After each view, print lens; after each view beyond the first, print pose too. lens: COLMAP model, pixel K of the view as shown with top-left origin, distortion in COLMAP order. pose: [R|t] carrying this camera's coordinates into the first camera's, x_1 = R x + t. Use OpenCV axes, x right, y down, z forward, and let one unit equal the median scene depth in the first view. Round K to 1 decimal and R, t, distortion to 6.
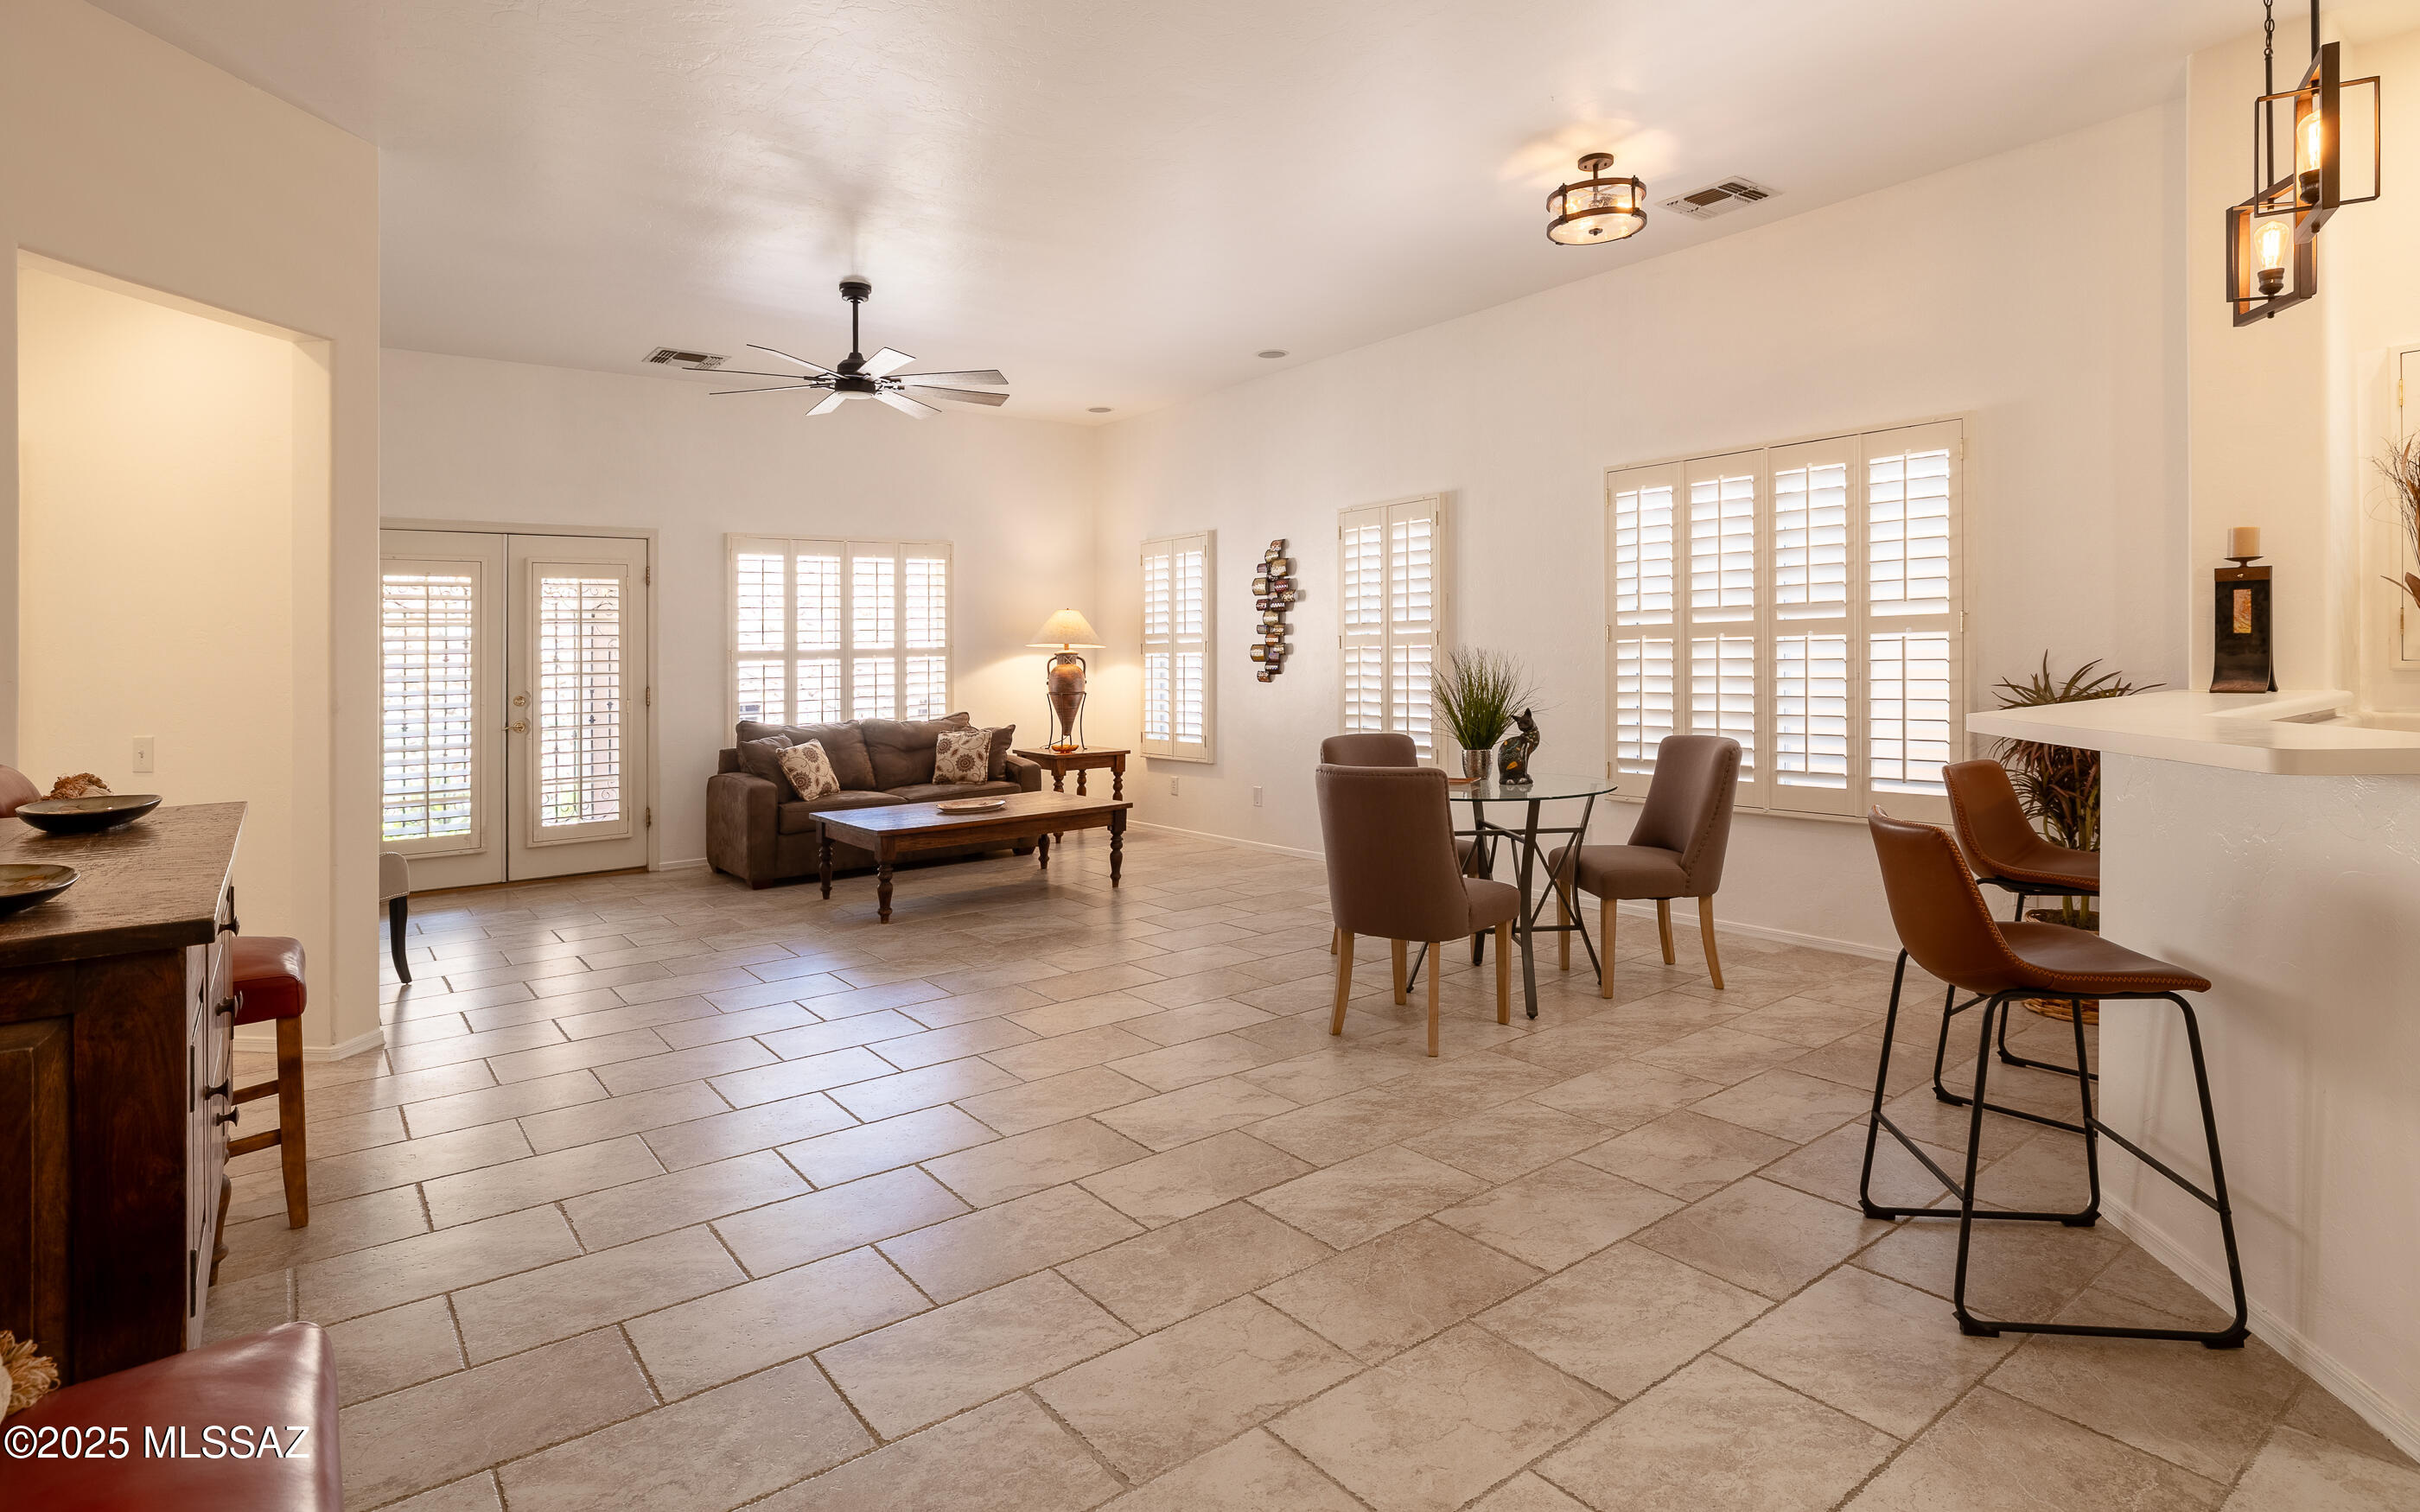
lens RADIAL K [[1213.4, 0, 1218.6], [0, 1213.4, 735.4], [0, 0, 1]] dist [-0.007774, 0.002410]
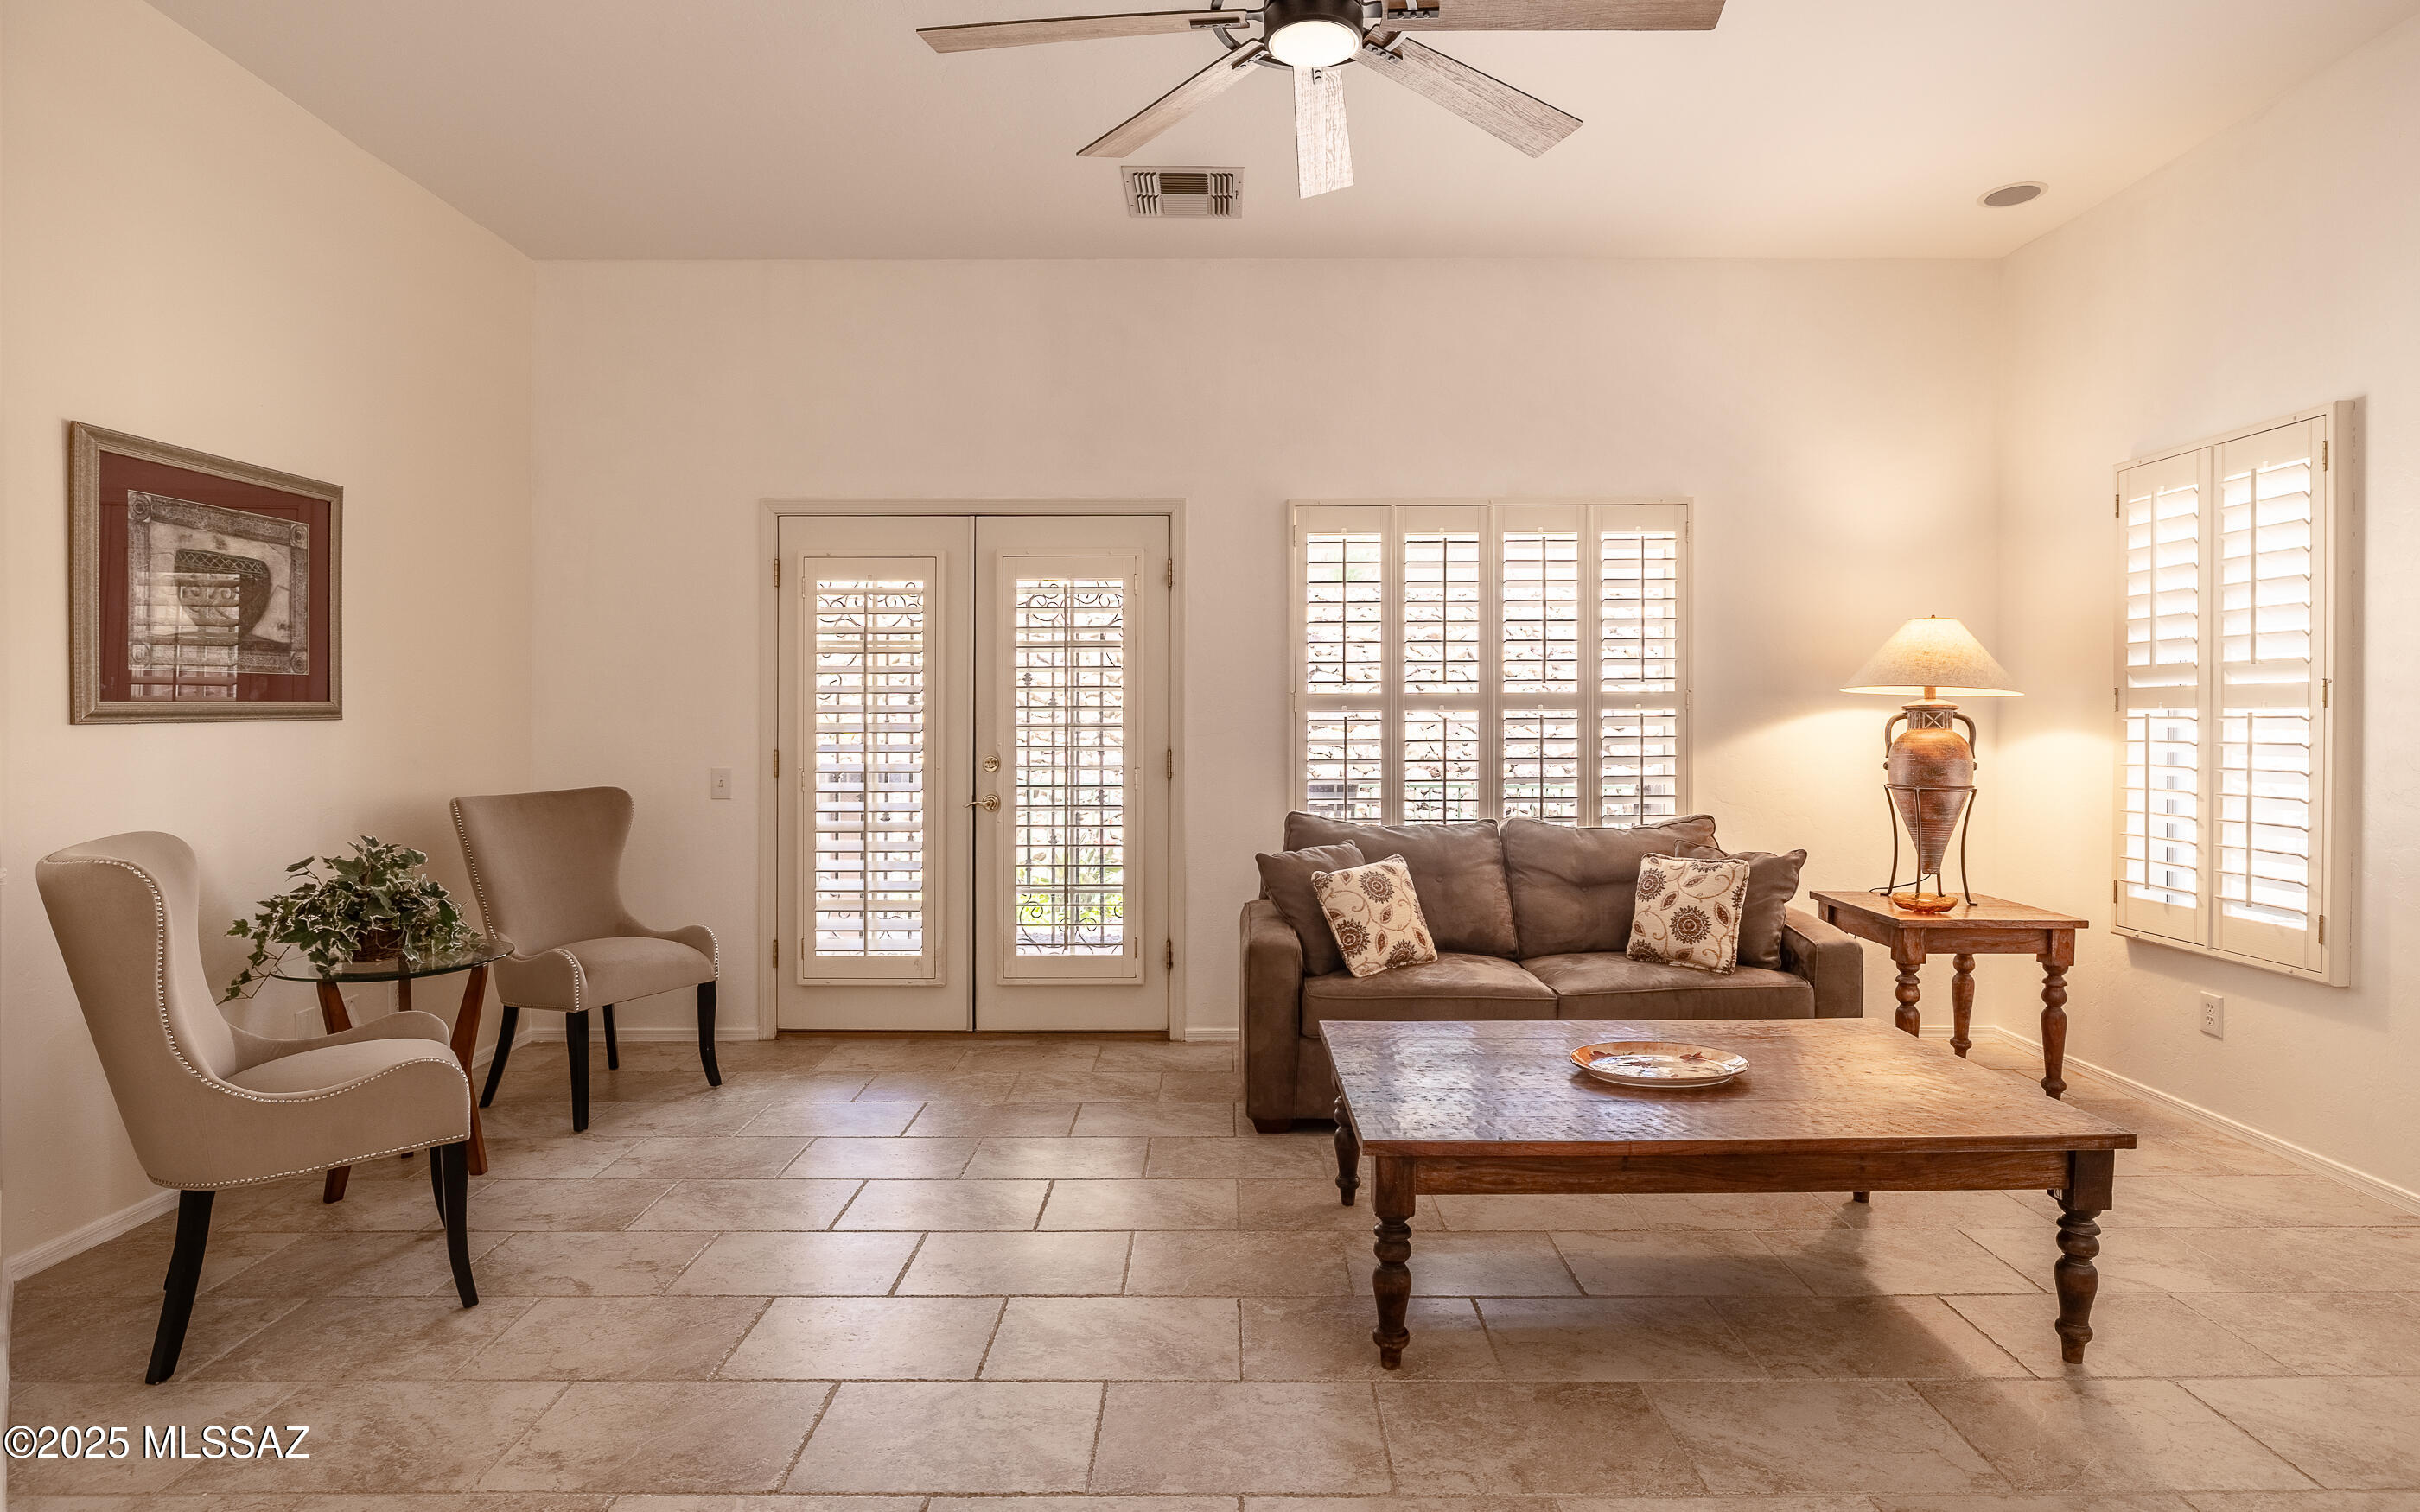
lens RADIAL K [[1213.4, 0, 1228.5], [0, 1213.4, 675.6], [0, 0, 1]] dist [-0.007774, 0.002410]
pose [[0.791869, -0.003786, -0.610679, -0.054289], [-0.055506, 0.995396, -0.078145, -0.027903], [0.608163, 0.095777, 0.788013, 0.469496]]
